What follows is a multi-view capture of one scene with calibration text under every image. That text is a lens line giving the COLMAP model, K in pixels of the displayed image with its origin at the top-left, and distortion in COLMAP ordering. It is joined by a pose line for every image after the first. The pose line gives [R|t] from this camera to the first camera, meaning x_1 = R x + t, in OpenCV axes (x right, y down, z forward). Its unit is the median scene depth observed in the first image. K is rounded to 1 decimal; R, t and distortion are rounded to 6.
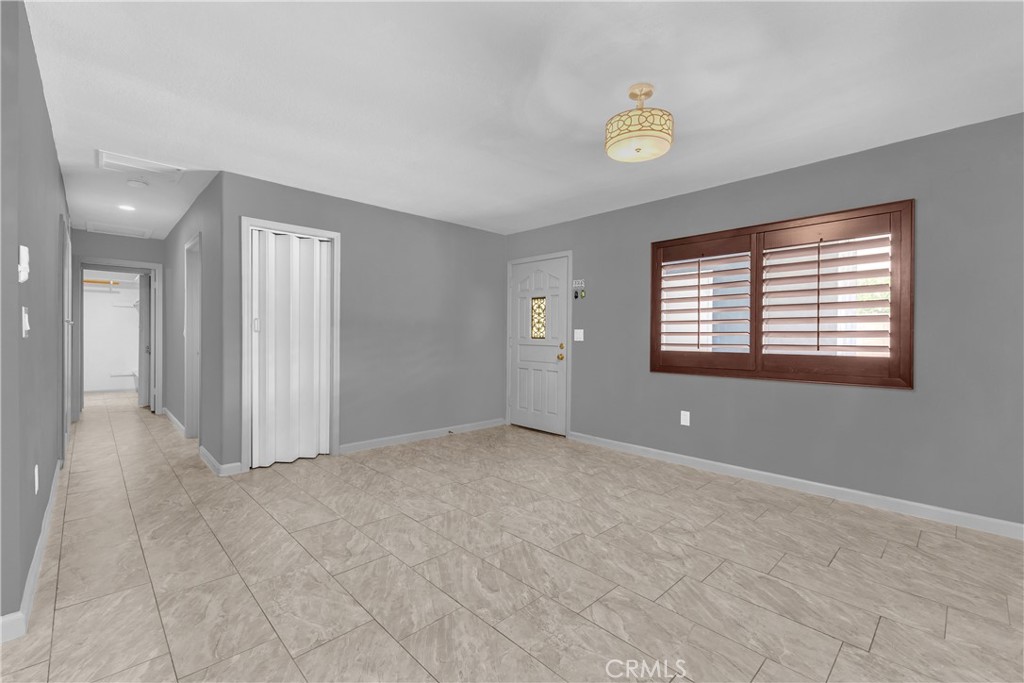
lens RADIAL K [[442.0, 0, 513.3], [0, 442.0, 334.8], [0, 0, 1]] dist [0.005824, -0.000028]
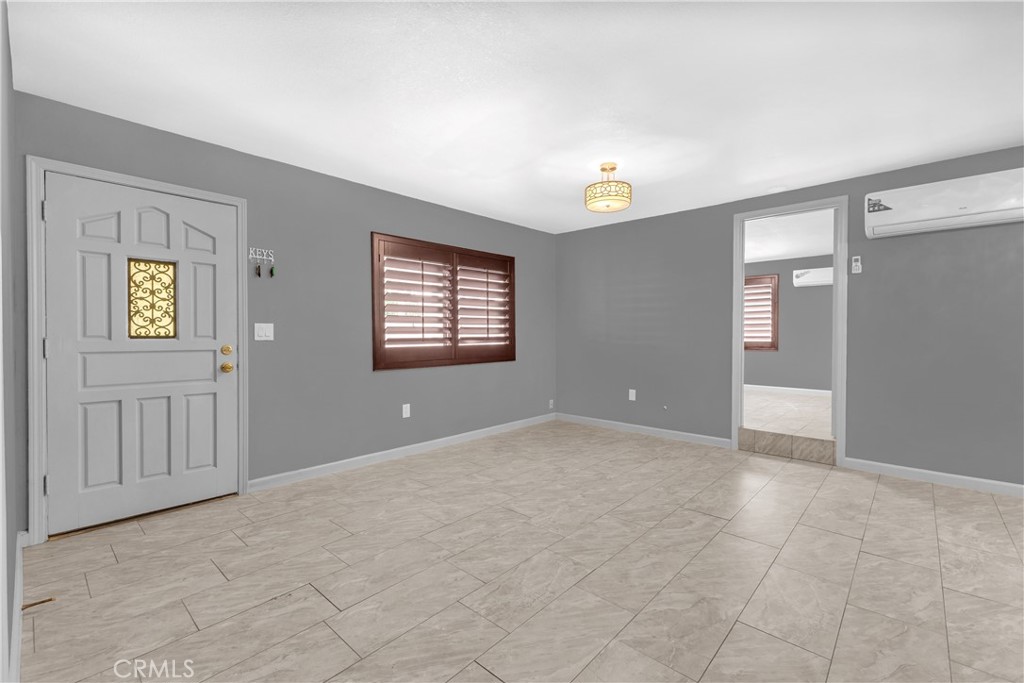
lens RADIAL K [[442.0, 0, 514.8], [0, 442.0, 339.1], [0, 0, 1]] dist [0.005824, -0.000028]
pose [[-0.069650, -0.020899, 0.997353, -0.803907], [-0.002523, 0.999781, 0.020774, -0.004804], [-0.997568, -0.001070, -0.069688, 0.975824]]
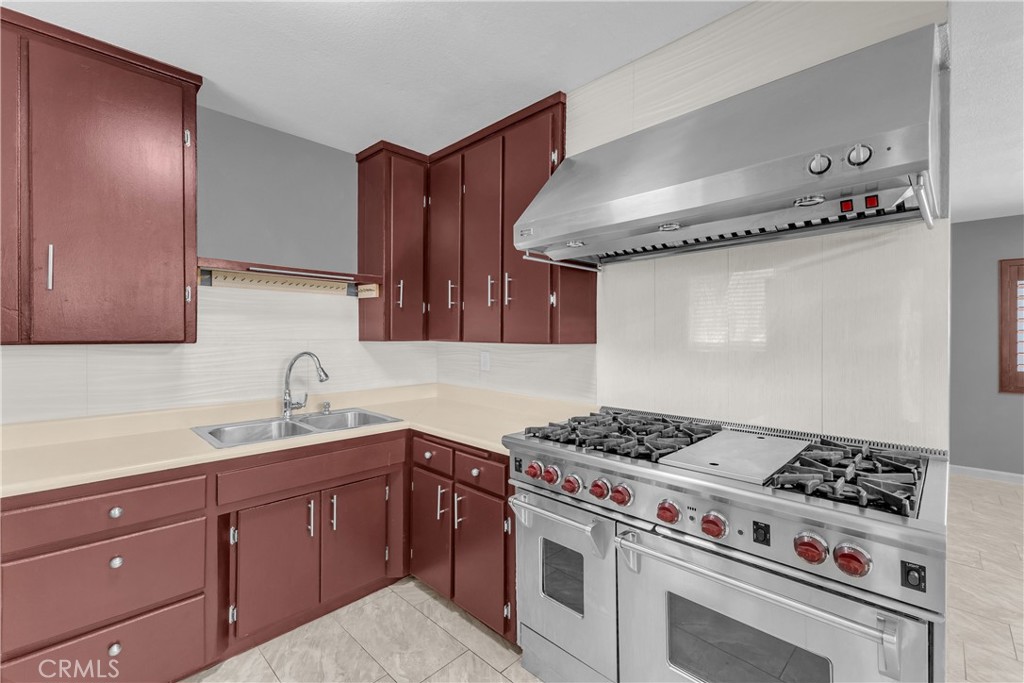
lens RADIAL K [[442.0, 0, 514.8], [0, 442.0, 337.6], [0, 0, 1]] dist [0.005824, -0.000028]
pose [[0.999314, 0.003436, 0.036867, -0.977792], [-0.003197, 0.999974, -0.006521, -0.032998], [-0.036889, 0.006399, 0.999299, 0.099784]]
